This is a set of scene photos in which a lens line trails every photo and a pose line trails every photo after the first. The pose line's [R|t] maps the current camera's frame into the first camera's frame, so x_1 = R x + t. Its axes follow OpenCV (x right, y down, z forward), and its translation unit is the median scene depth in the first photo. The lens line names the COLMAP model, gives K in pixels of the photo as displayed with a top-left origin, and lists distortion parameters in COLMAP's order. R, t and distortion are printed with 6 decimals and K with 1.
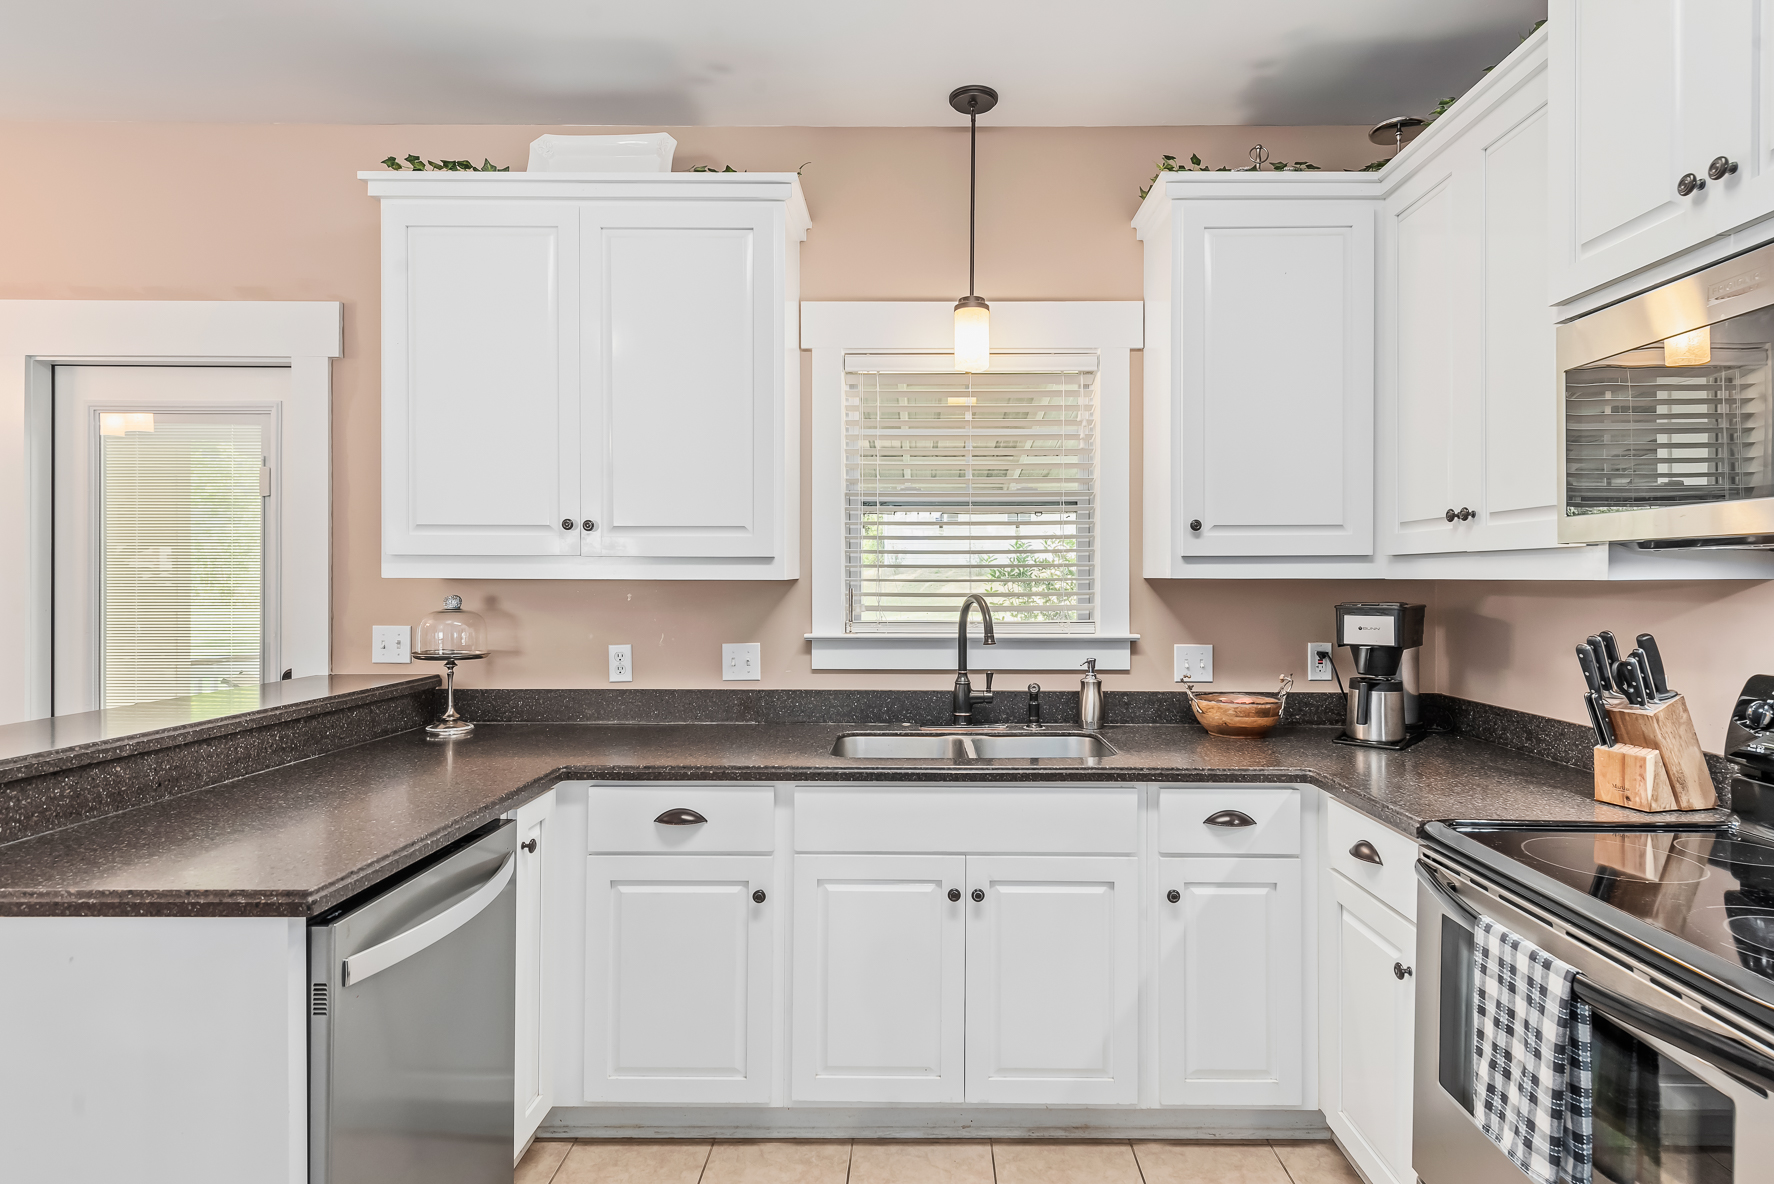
lens RADIAL K [[921.8, 0, 929.8], [0, 921.8, 583.4], [0, 0, 1]] dist [0.001226, -0.000231]
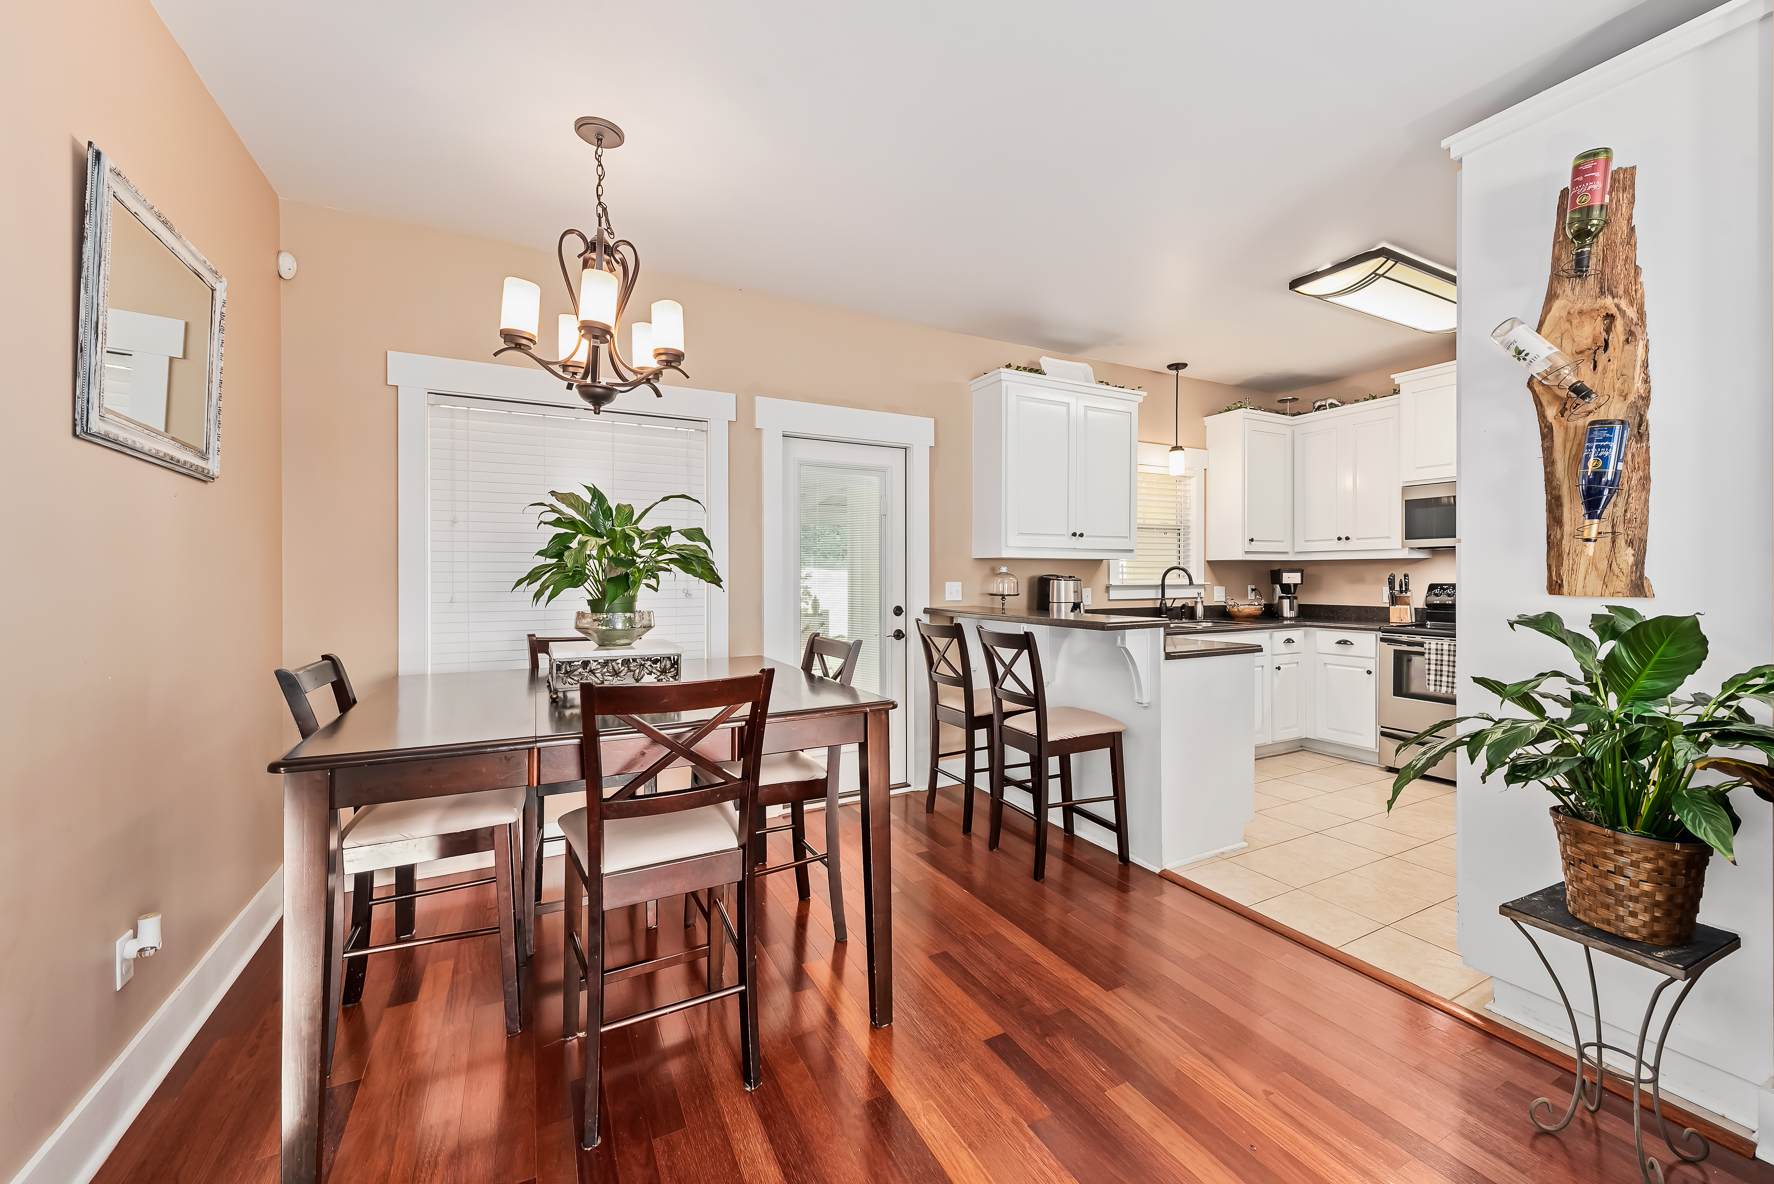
lens RADIAL K [[695.8, 0, 914.0], [0, 695.8, 583.2], [0, 0, 1]] dist [0.001154, 0.000067]
pose [[0.880630, -0.010217, 0.473694, -1.424544], [0.007915, 0.999945, 0.006853, 0.038643], [-0.473738, -0.002286, 0.880663, -0.306173]]
